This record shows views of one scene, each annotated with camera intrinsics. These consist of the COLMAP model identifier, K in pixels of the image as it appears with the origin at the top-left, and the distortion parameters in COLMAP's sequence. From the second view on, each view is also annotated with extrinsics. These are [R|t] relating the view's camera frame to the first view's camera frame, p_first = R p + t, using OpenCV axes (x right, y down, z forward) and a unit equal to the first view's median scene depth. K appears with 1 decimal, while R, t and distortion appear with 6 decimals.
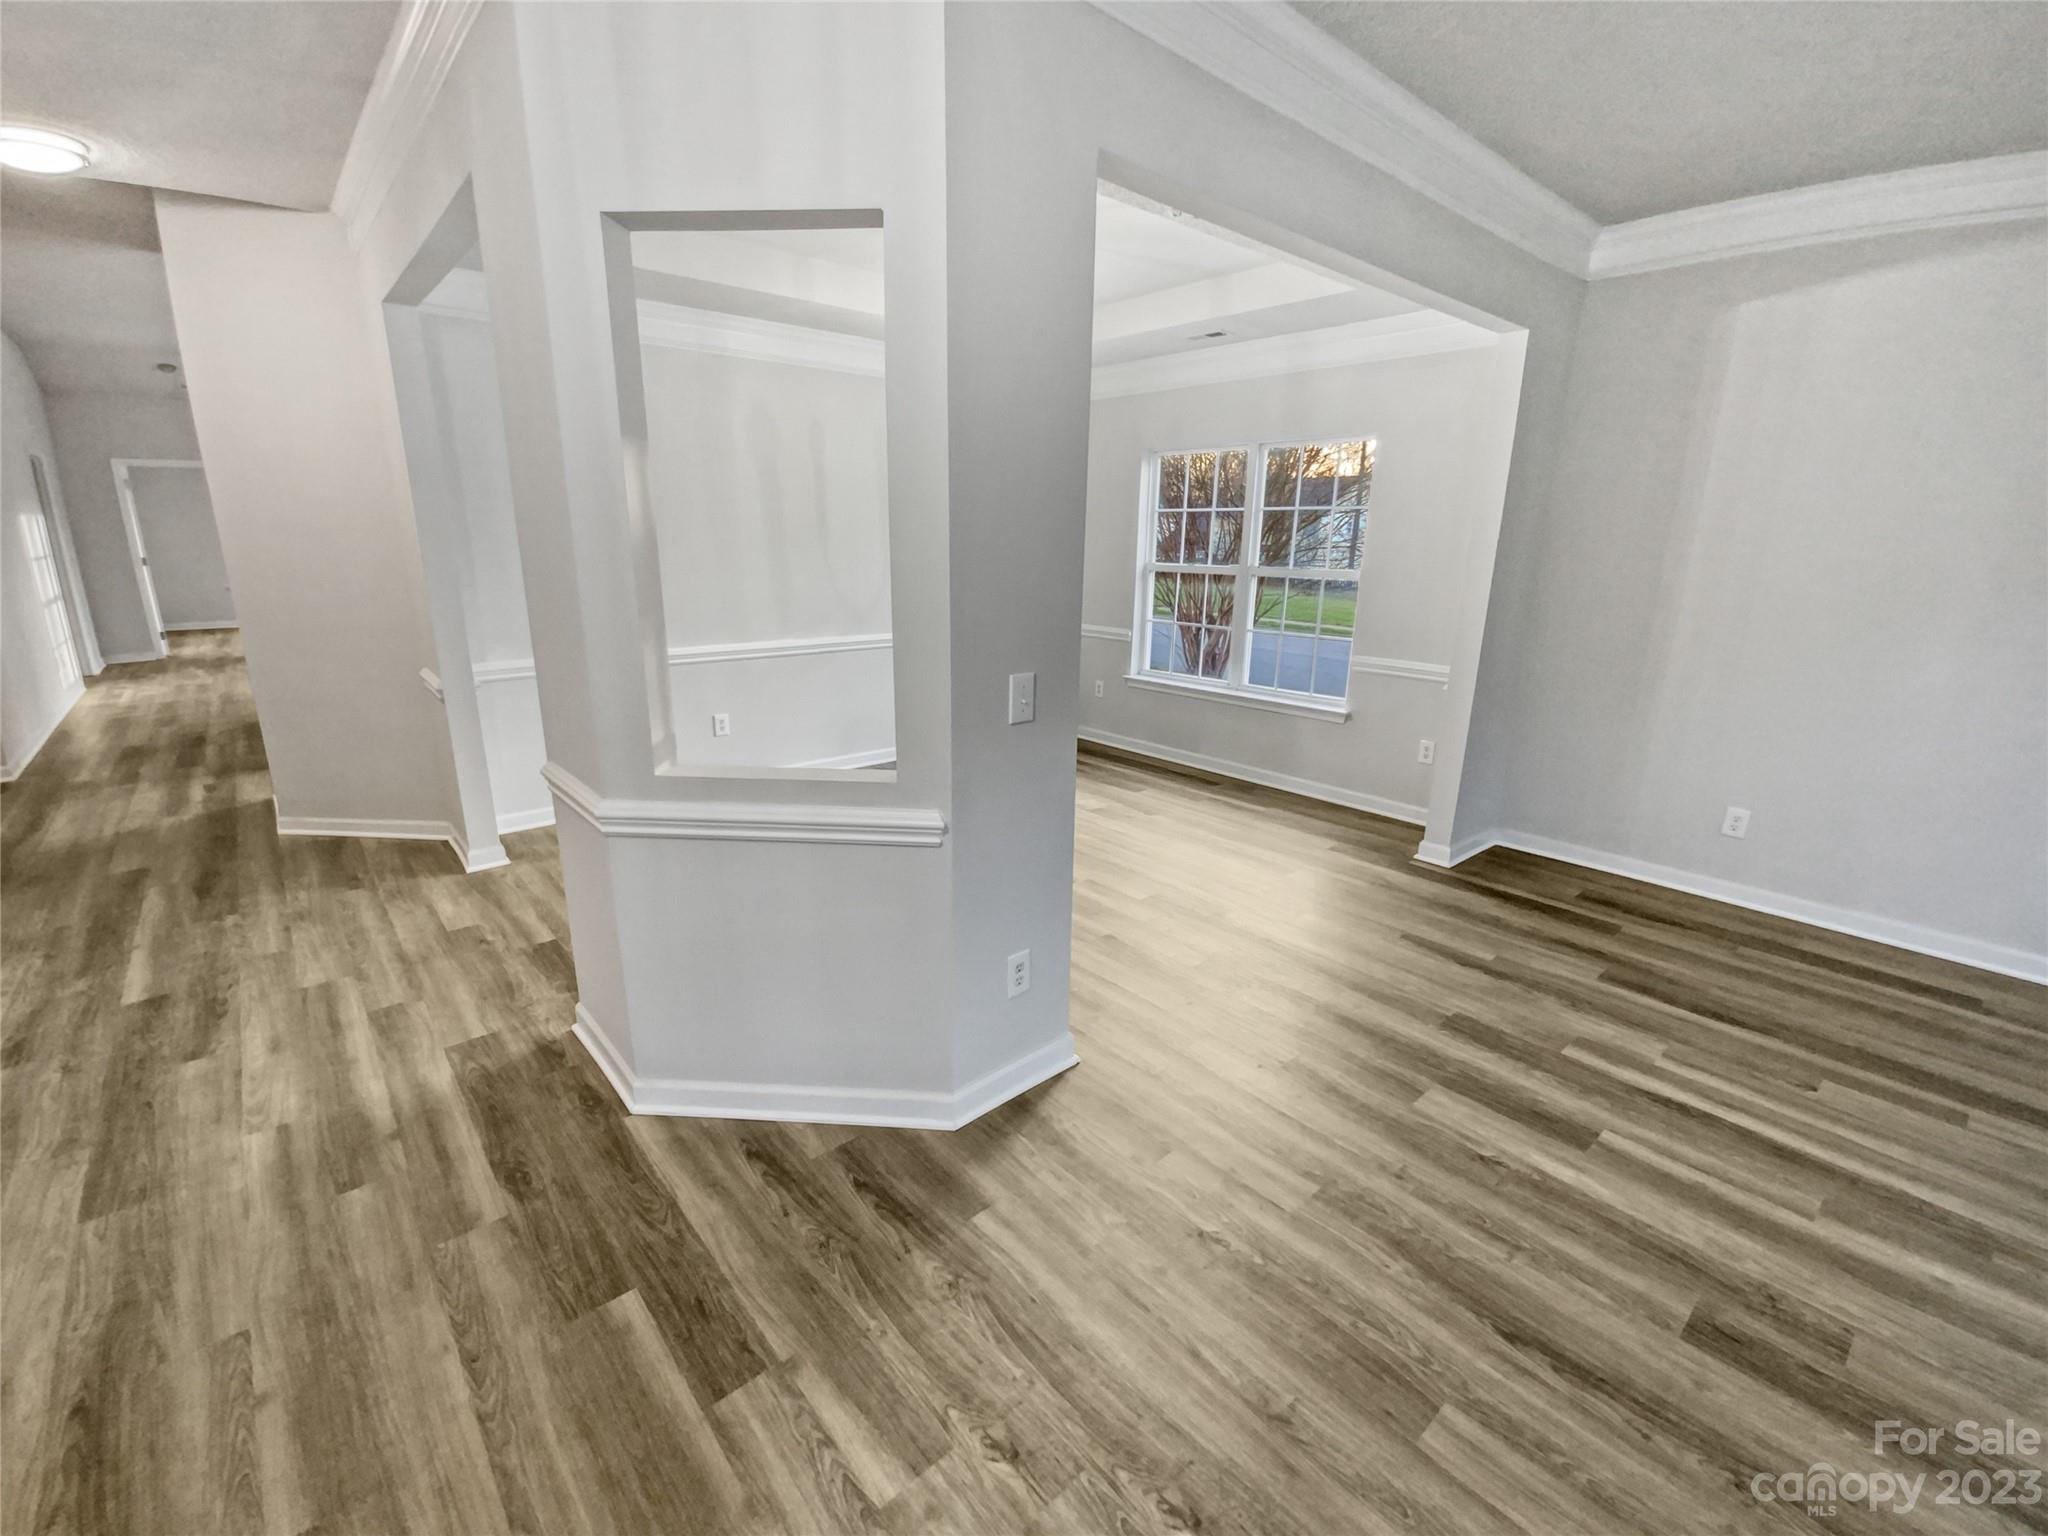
lens RADIAL K [[864.6, 0, 1035.6], [0, 864.6, 762.1], [0, 0, 1]] dist [-0.008942, 0.000127]
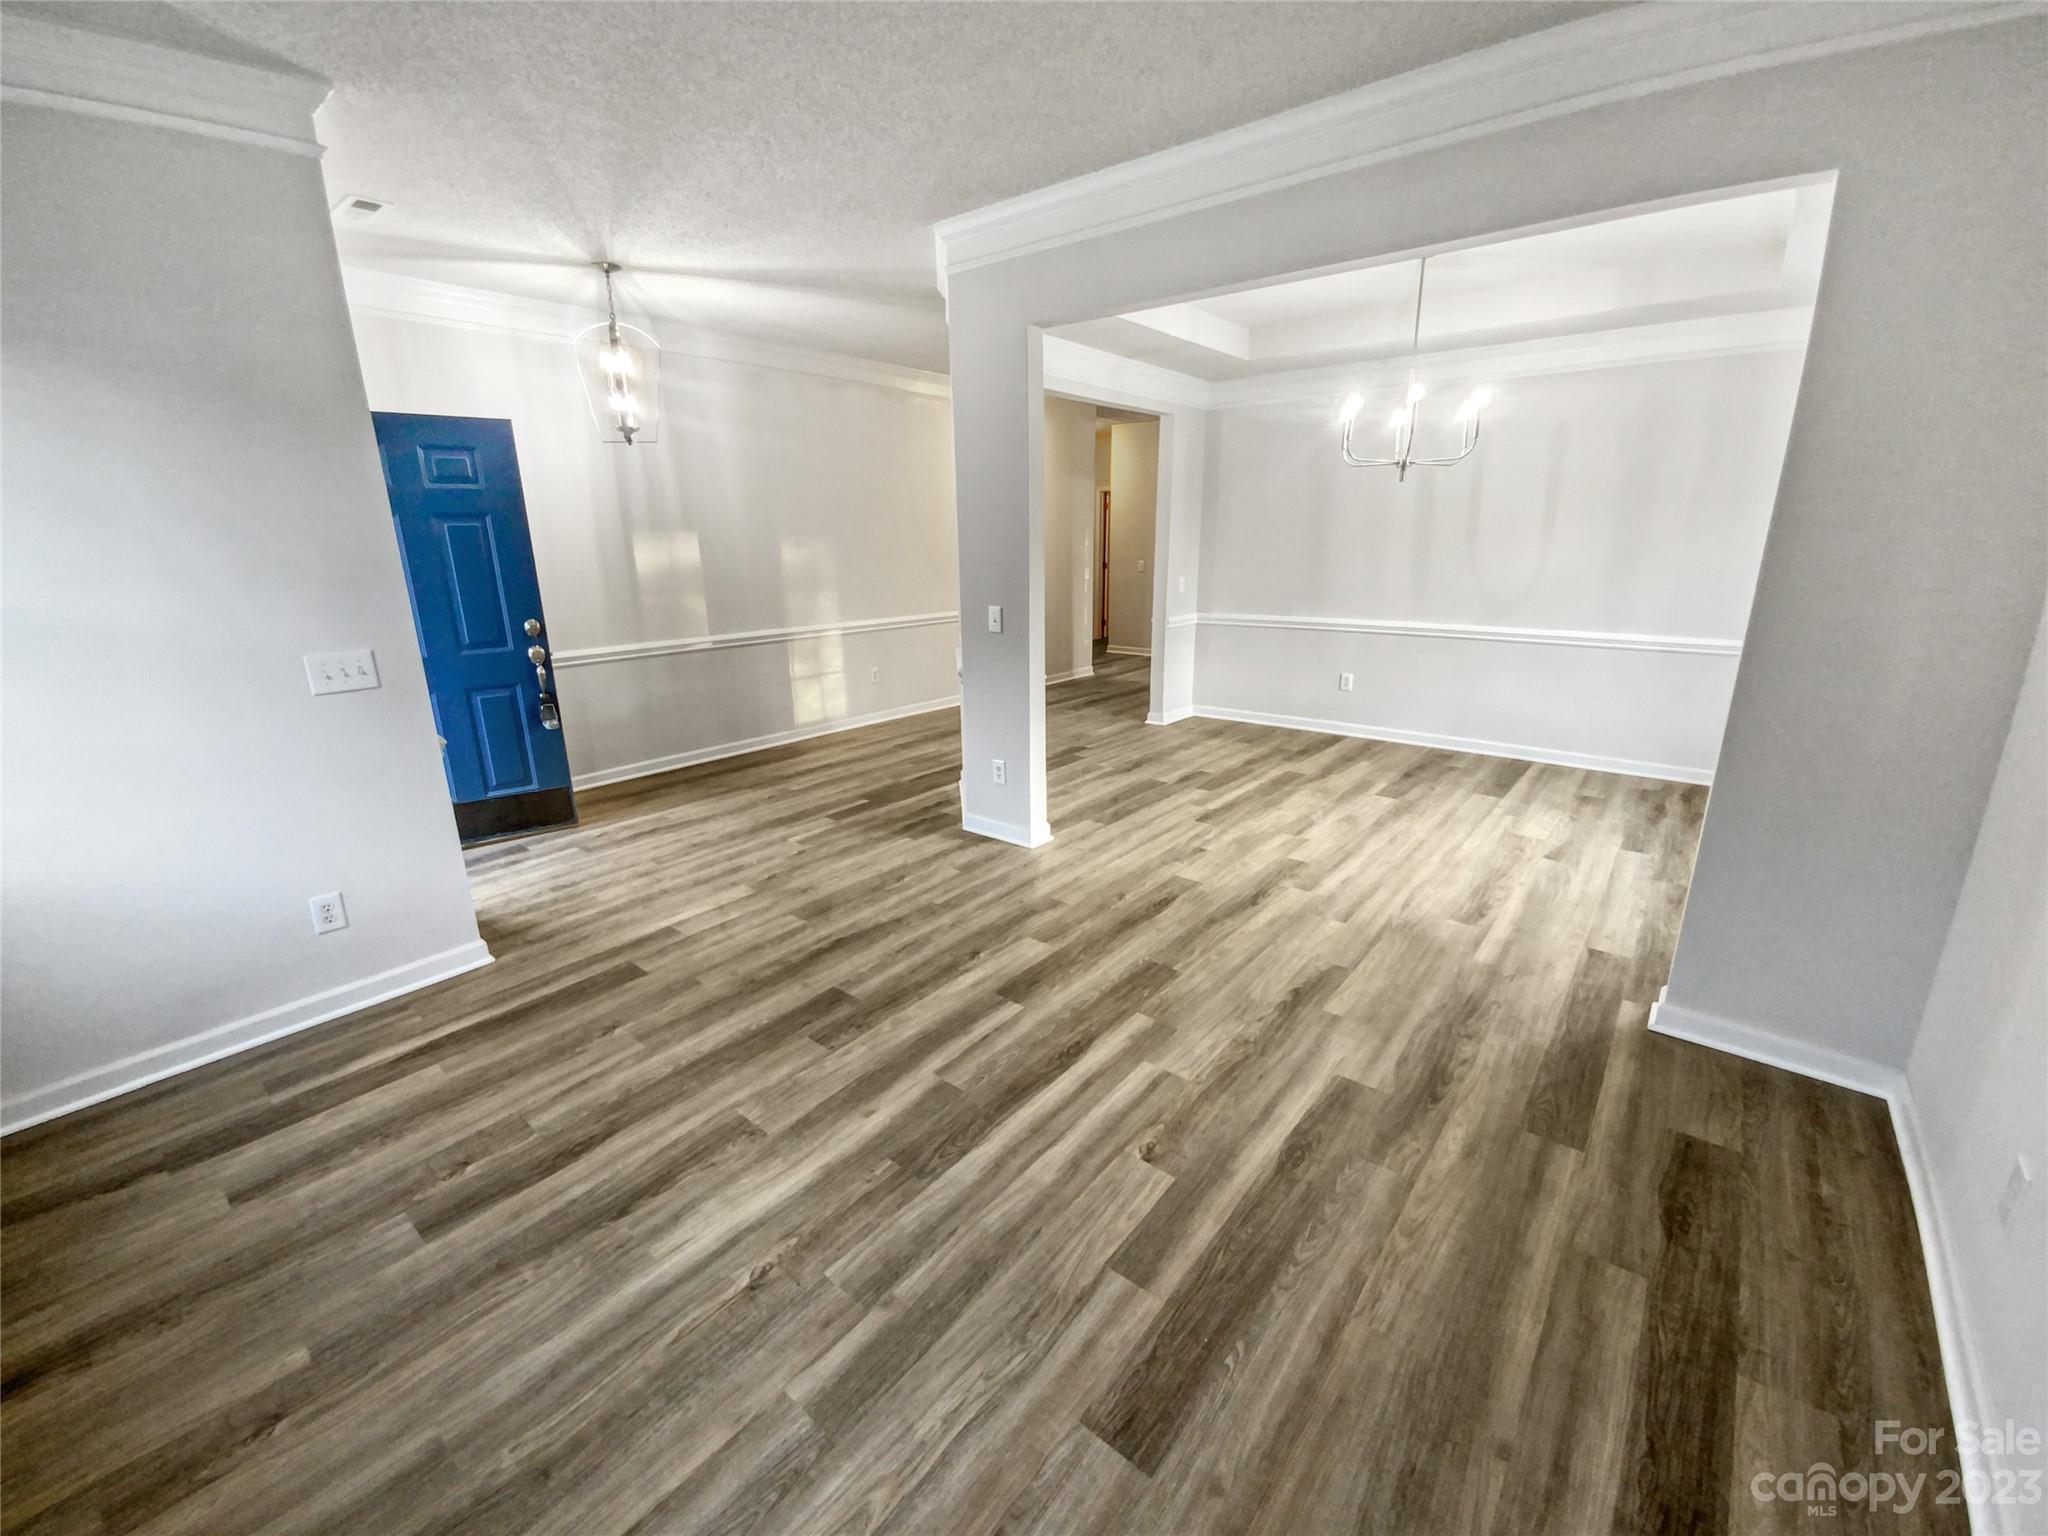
lens RADIAL K [[864.6, 0, 1035.6], [0, 864.6, 762.1], [0, 0, 1]] dist [-0.008942, 0.000127]
pose [[0.160739, 0.239733, -0.957440, 1.821135], [-0.243331, 0.949737, 0.196952, -0.156637], [0.956532, 0.201317, 0.210994, 0.708418]]
